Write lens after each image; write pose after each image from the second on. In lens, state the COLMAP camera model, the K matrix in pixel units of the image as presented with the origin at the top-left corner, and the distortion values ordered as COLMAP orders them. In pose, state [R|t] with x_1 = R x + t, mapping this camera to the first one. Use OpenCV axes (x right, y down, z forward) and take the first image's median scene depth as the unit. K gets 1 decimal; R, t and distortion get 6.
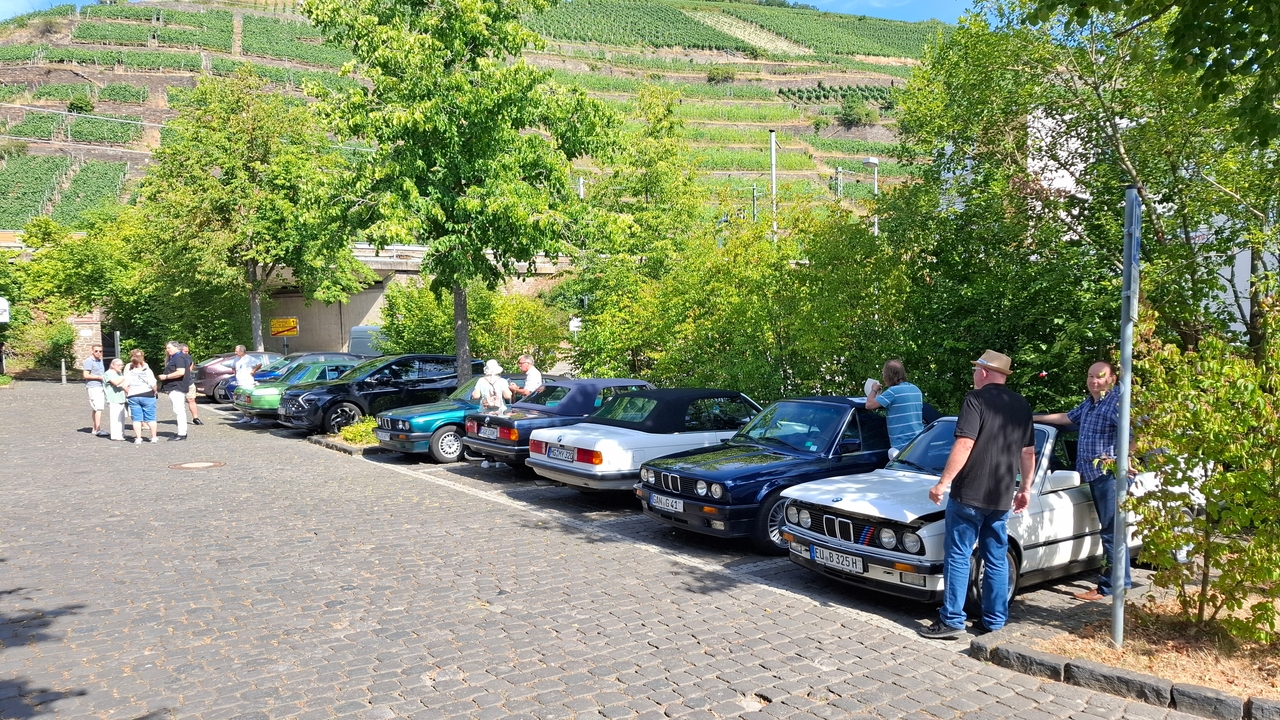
lens RADIAL K [[883.0, 0, 640.0], [0, 883.0, 360.0], [0, 0, 1]] dist [0.002611, -0.000635]
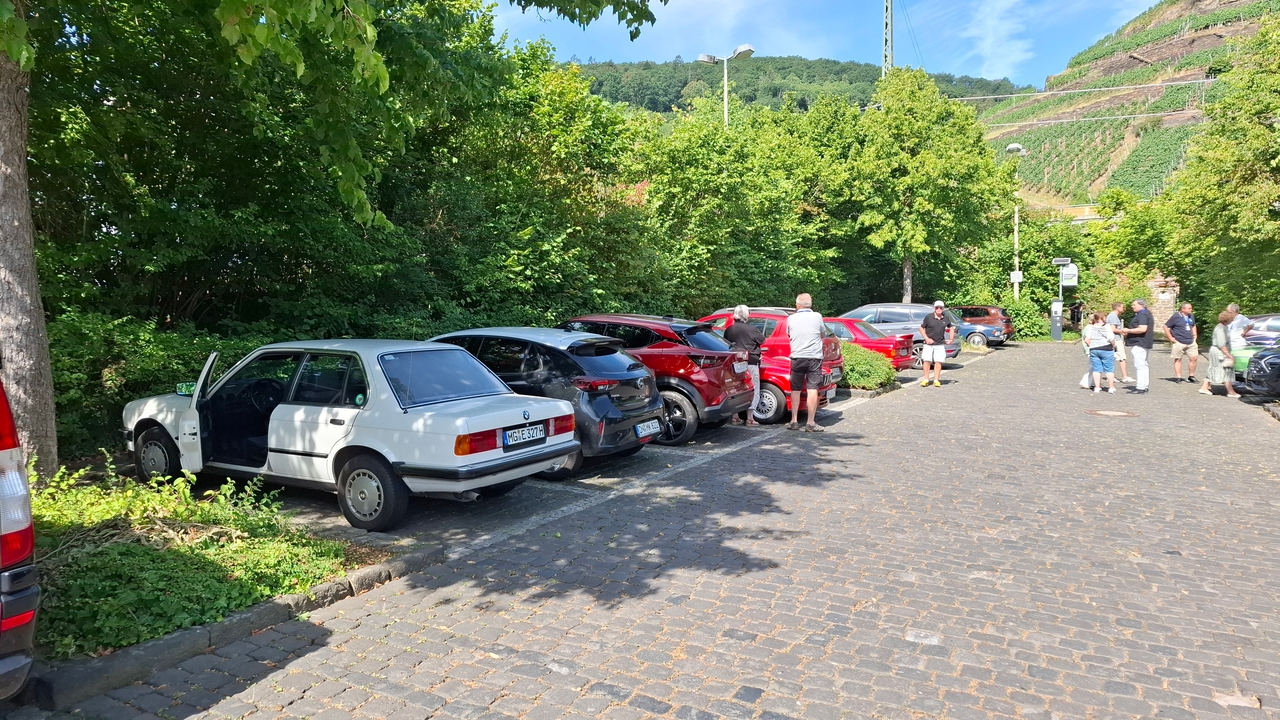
lens RADIAL K [[883.0, 0, 640.0], [0, 883.0, 360.0], [0, 0, 1]] dist [0.002611, -0.000635]
pose [[0.407555, 0.065385, -0.910837, 0.116750], [-0.031091, 0.997849, 0.057719, 0.005962], [0.912651, 0.004795, 0.408711, 0.025456]]
